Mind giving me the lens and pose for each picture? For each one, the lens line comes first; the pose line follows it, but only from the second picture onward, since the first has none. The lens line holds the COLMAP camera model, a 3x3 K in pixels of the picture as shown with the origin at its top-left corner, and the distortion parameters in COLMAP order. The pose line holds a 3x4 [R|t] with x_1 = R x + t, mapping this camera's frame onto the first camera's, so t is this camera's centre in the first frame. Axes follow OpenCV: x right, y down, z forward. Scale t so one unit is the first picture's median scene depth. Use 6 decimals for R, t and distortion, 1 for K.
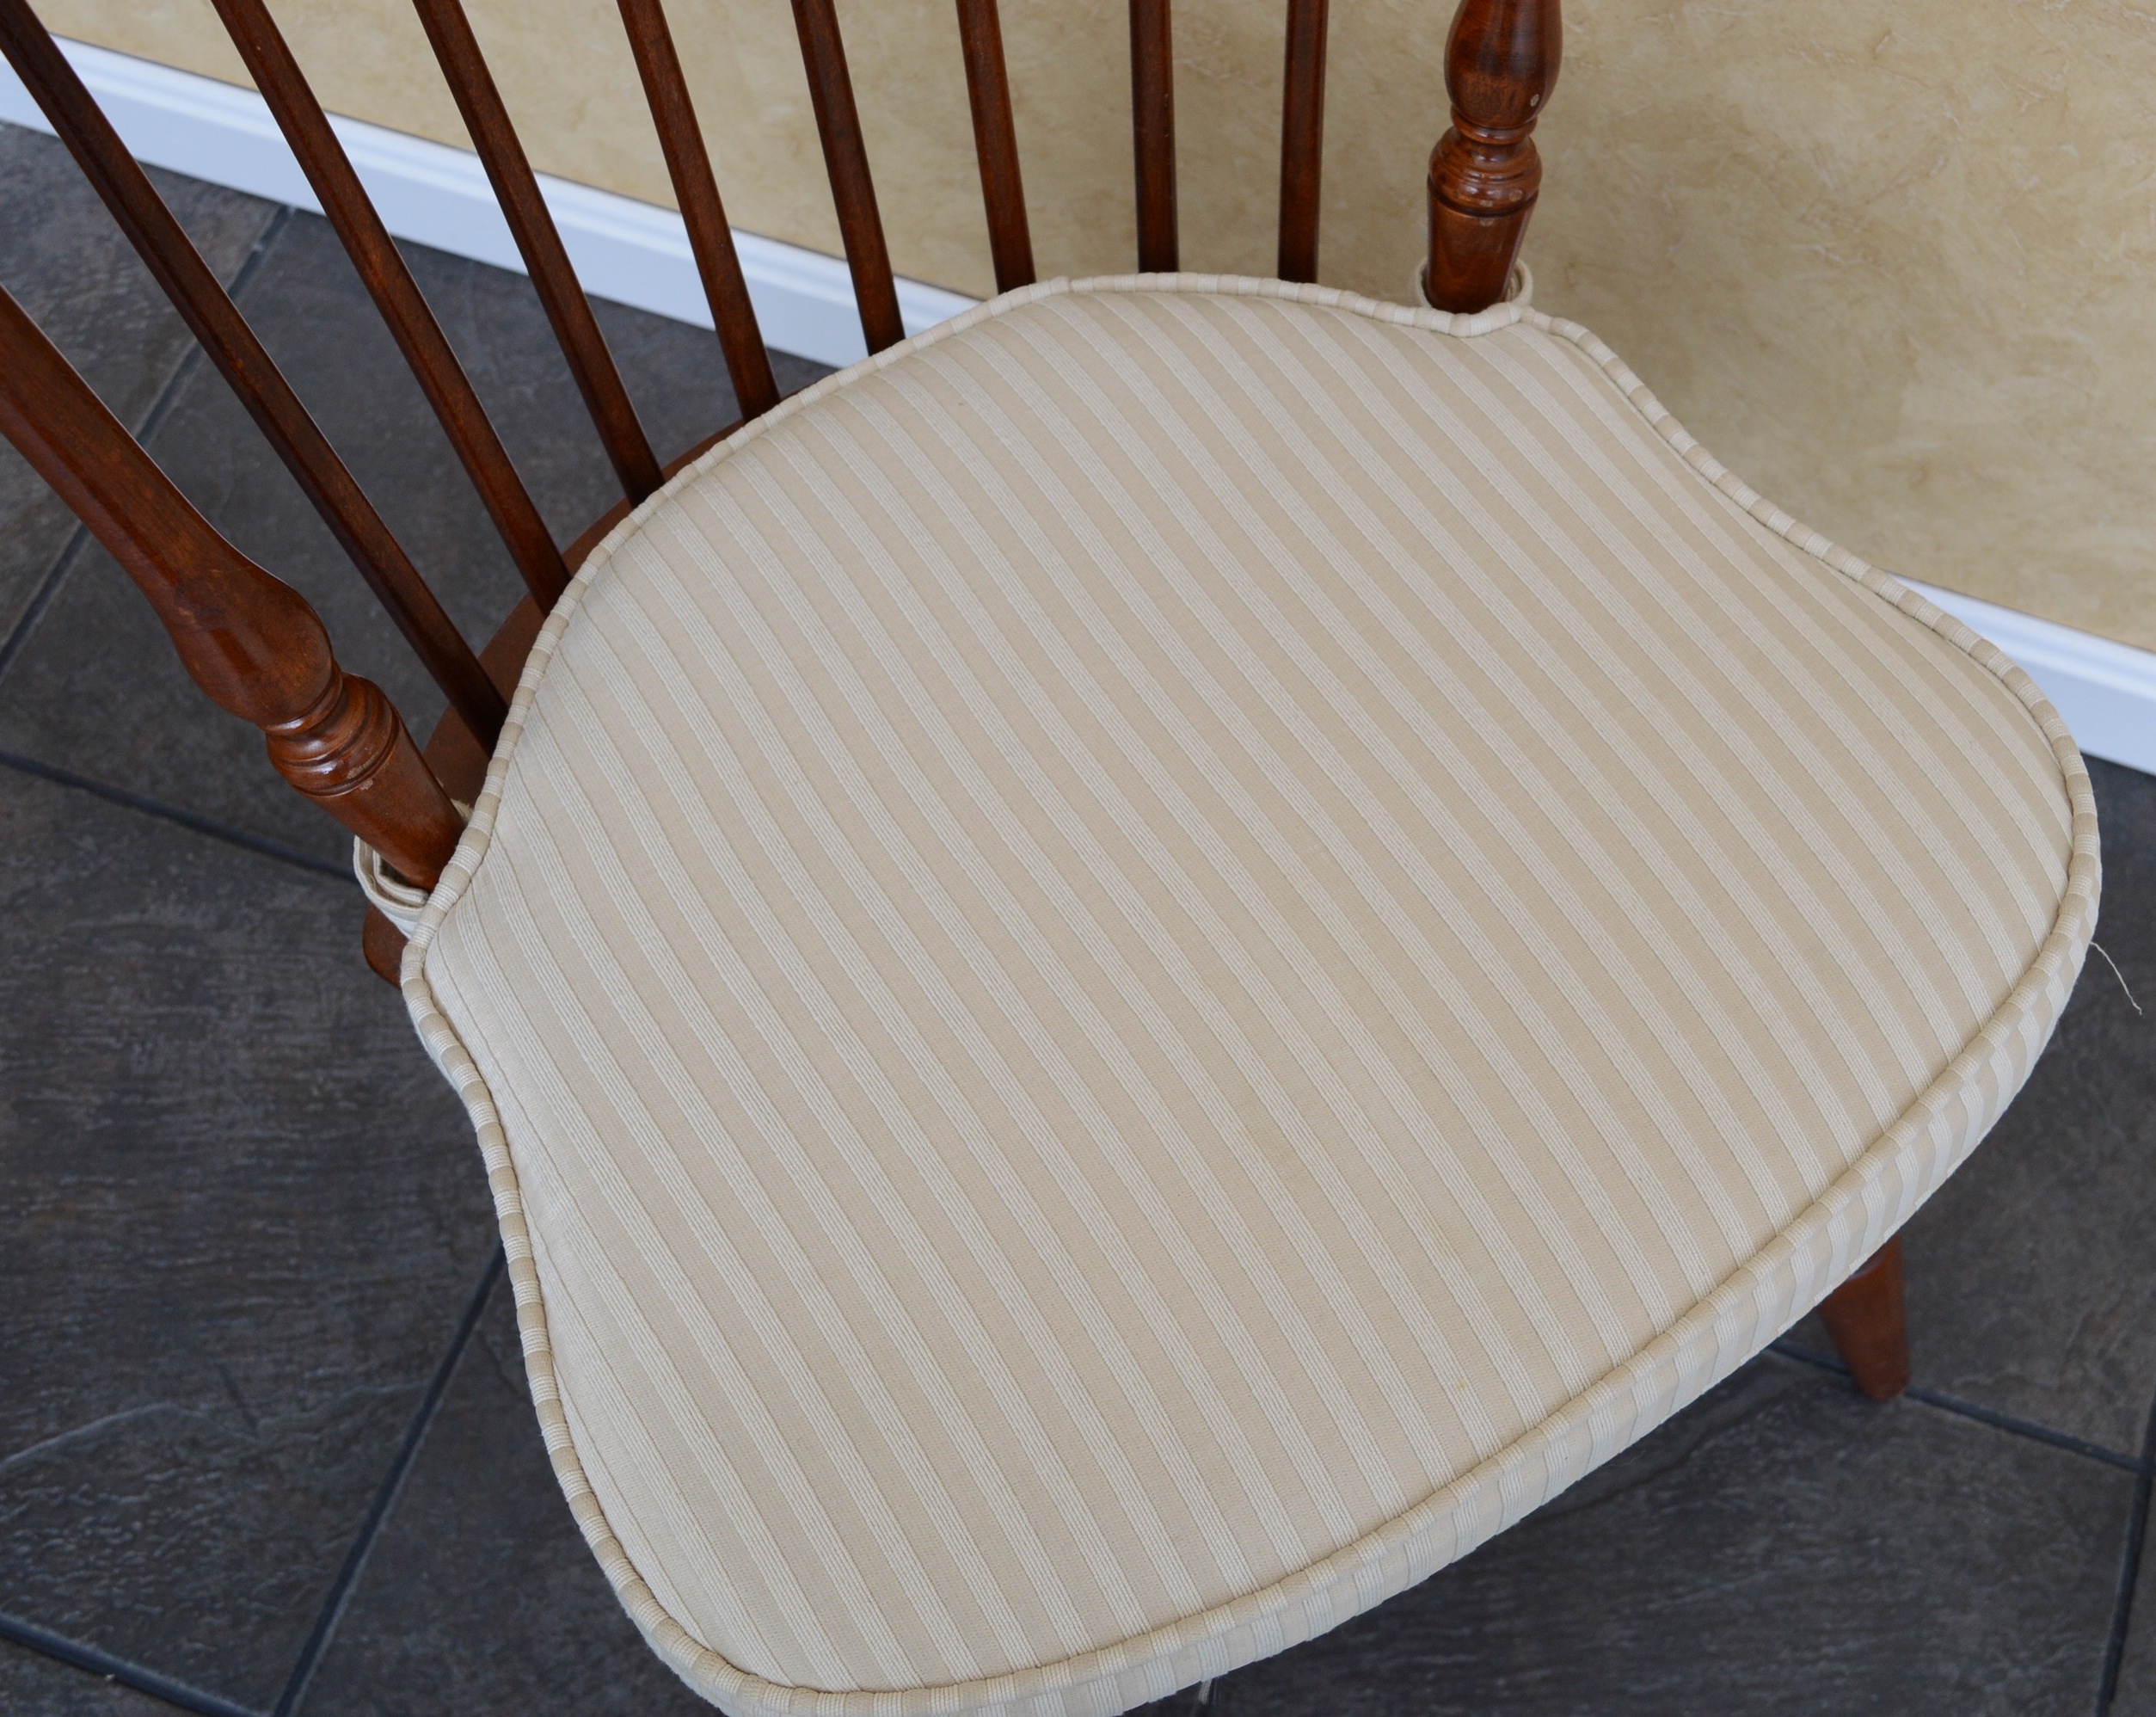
lens RADIAL K [[2666.5, 0, 1282.9], [0, 2666.5, 840.9], [0, 0, 1]] dist [-0.067523, 0.000000]
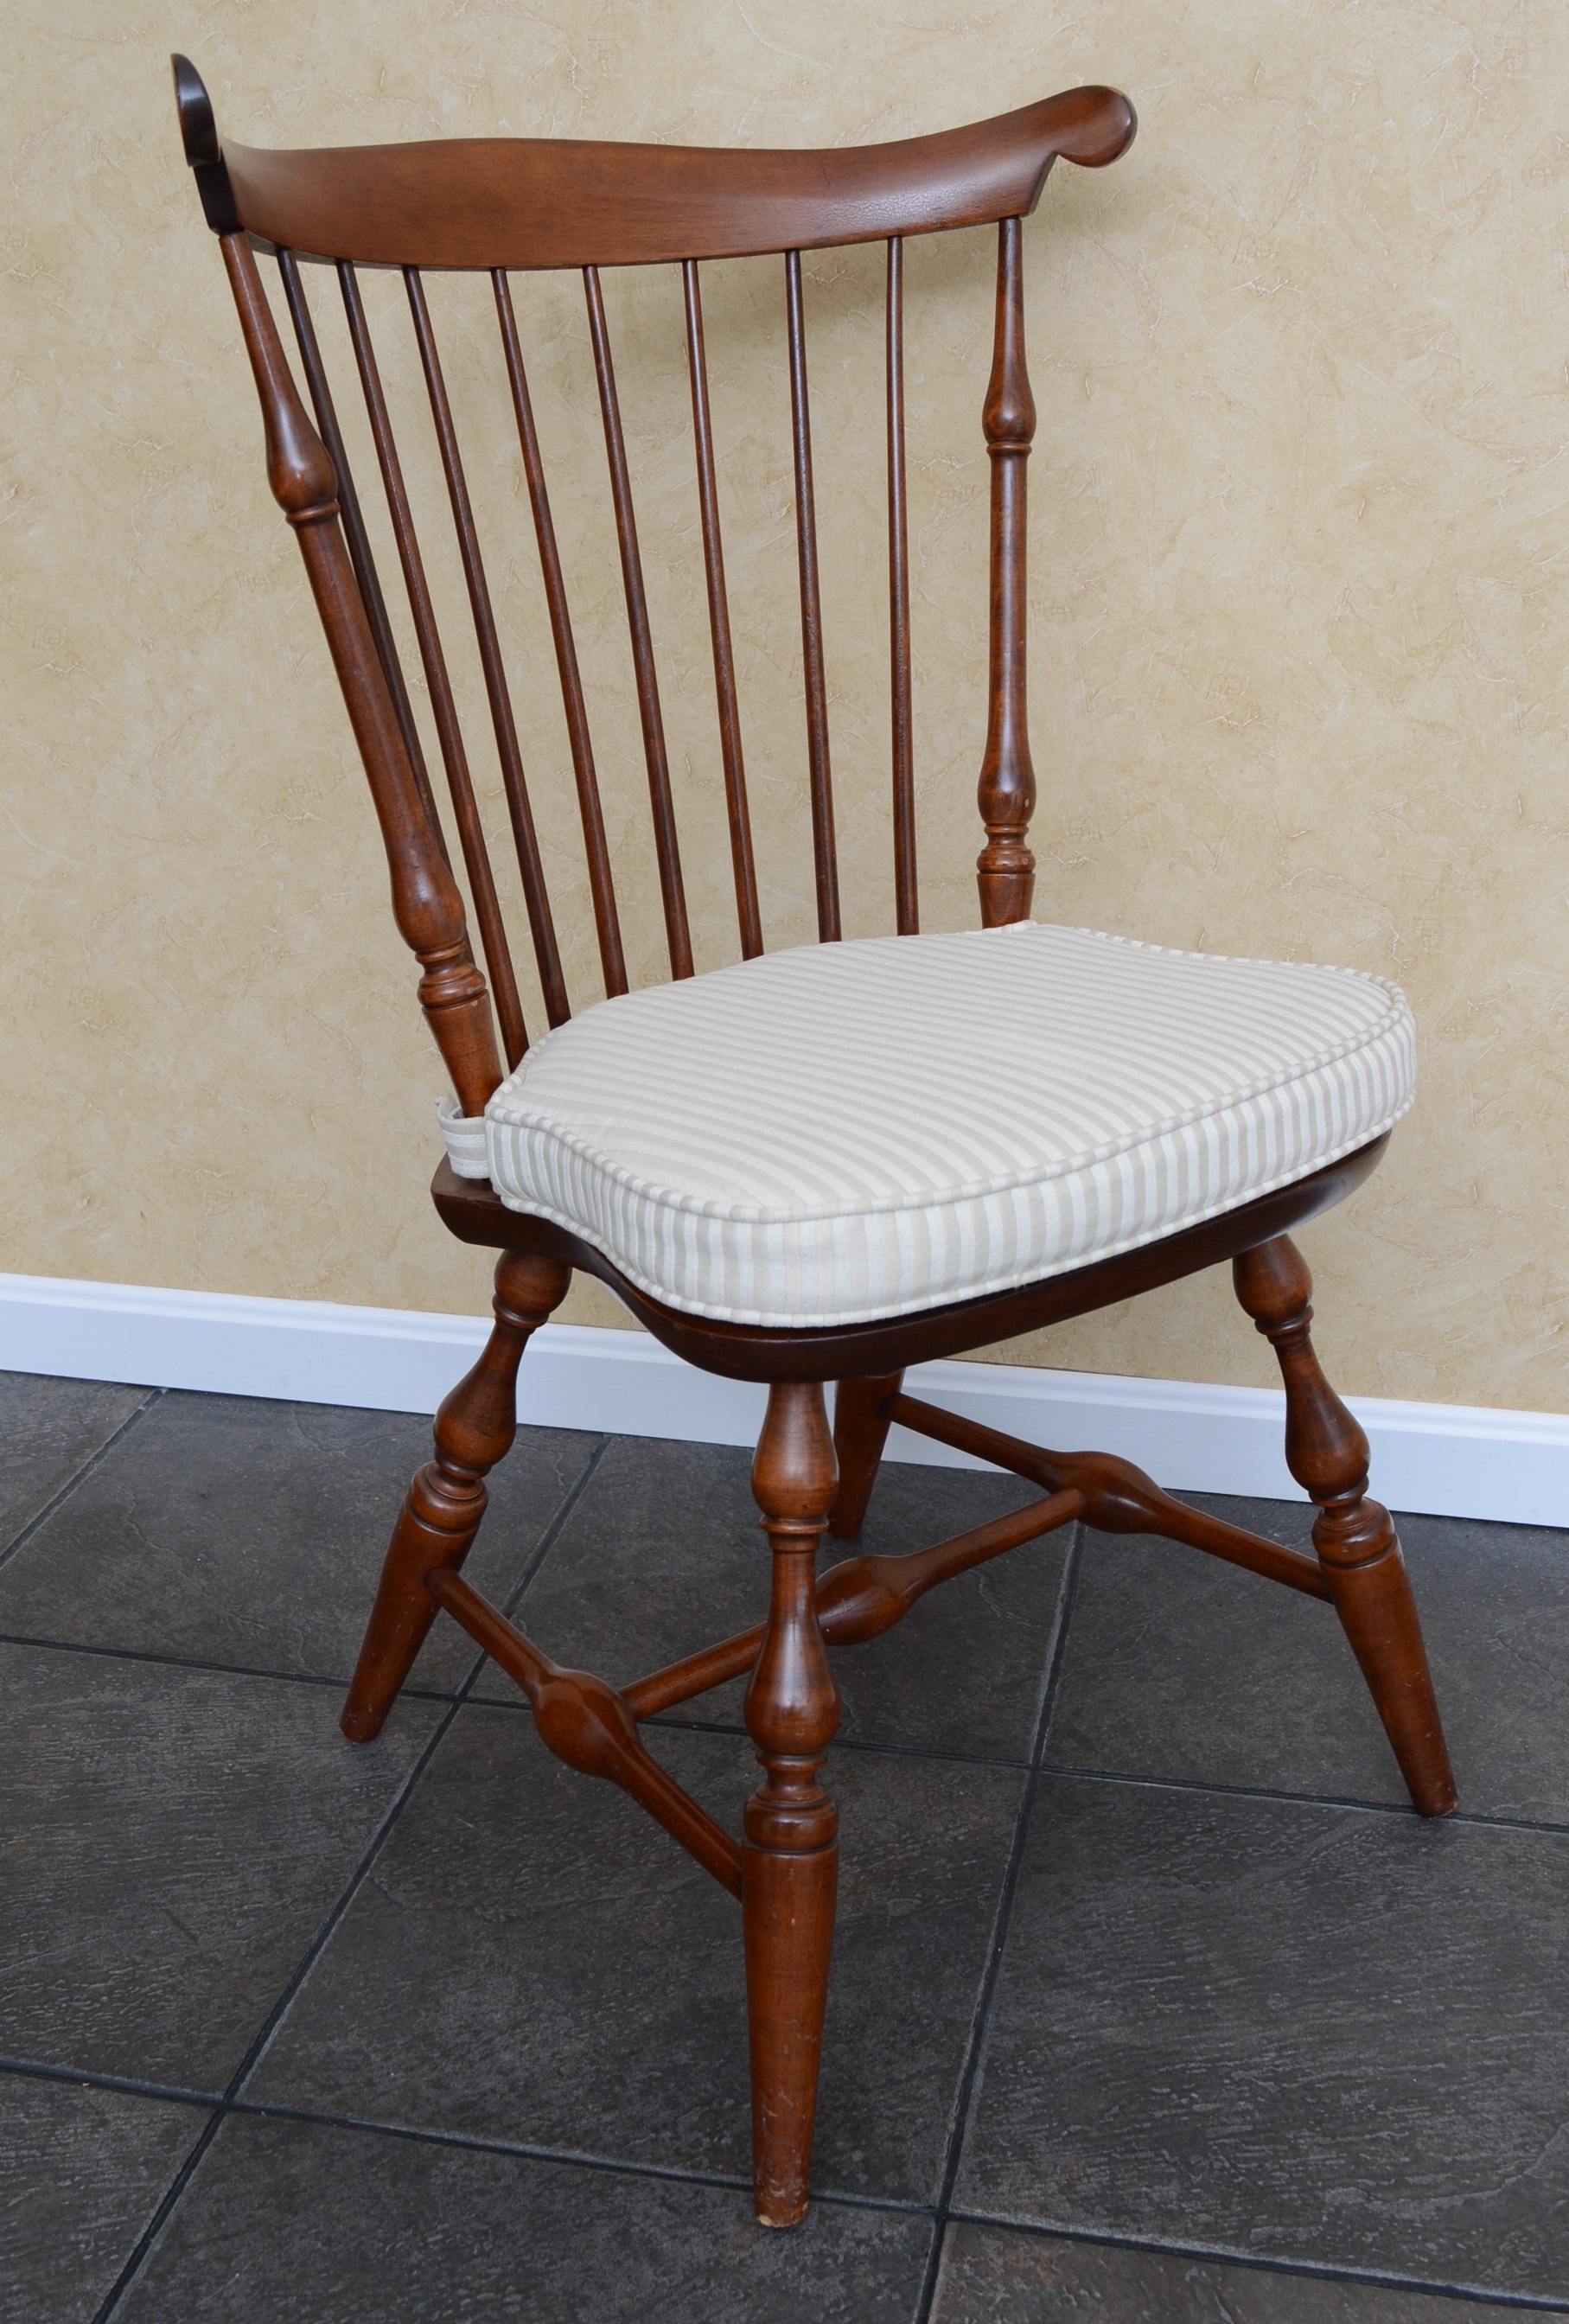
lens RADIAL K [[2515.8, 0, 799.3], [0, 2515.8, 1131.7], [0, 0, 1]] dist [-0.072857, 0.000000]
pose [[0.992234, -0.083947, 0.091786, -0.177699], [0.123870, 0.734020, -0.667736, 0.755240], [-0.011319, 0.673920, 0.738718, -0.140872]]
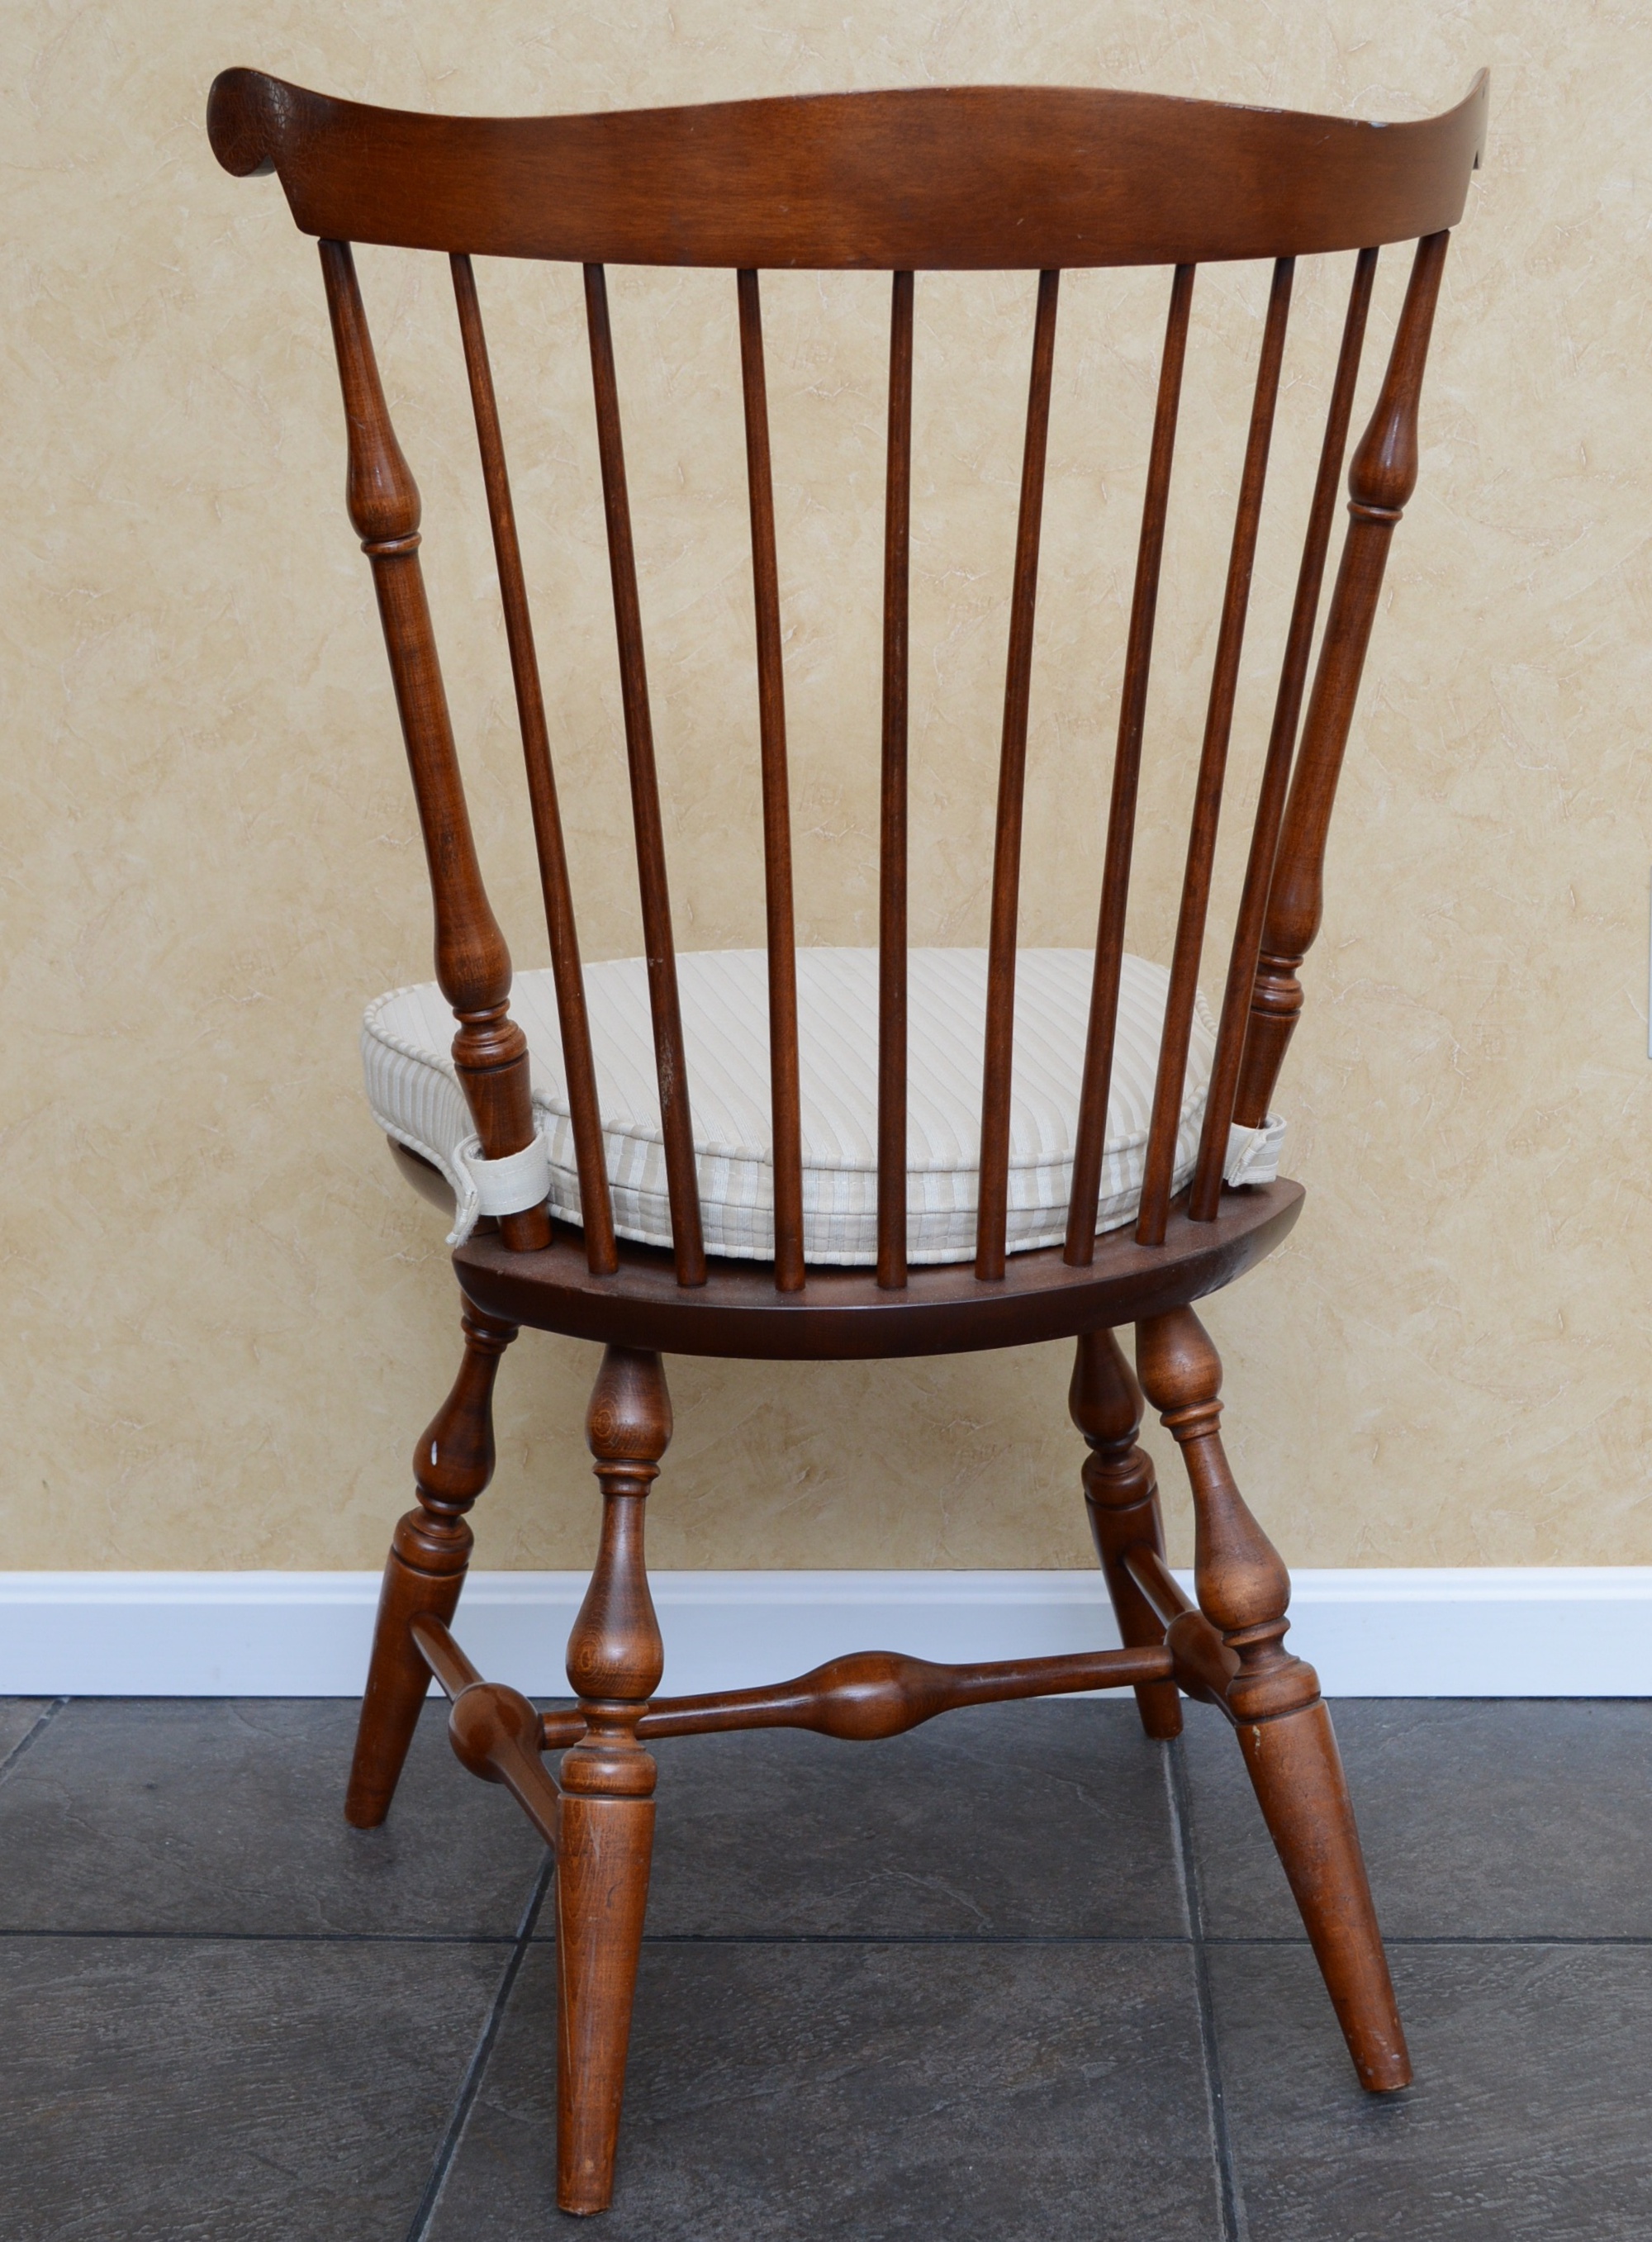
lens RADIAL K [[3057.1, 0, 839.7], [0, 3057.1, 1071.7], [0, 0, 1]] dist [-0.052225, 0.000000]
pose [[0.963557, -0.106046, 0.245586, -0.424648], [0.261594, 0.565449, -0.782199, 0.970949], [-0.055917, 0.817937, 0.572584, -0.080682]]
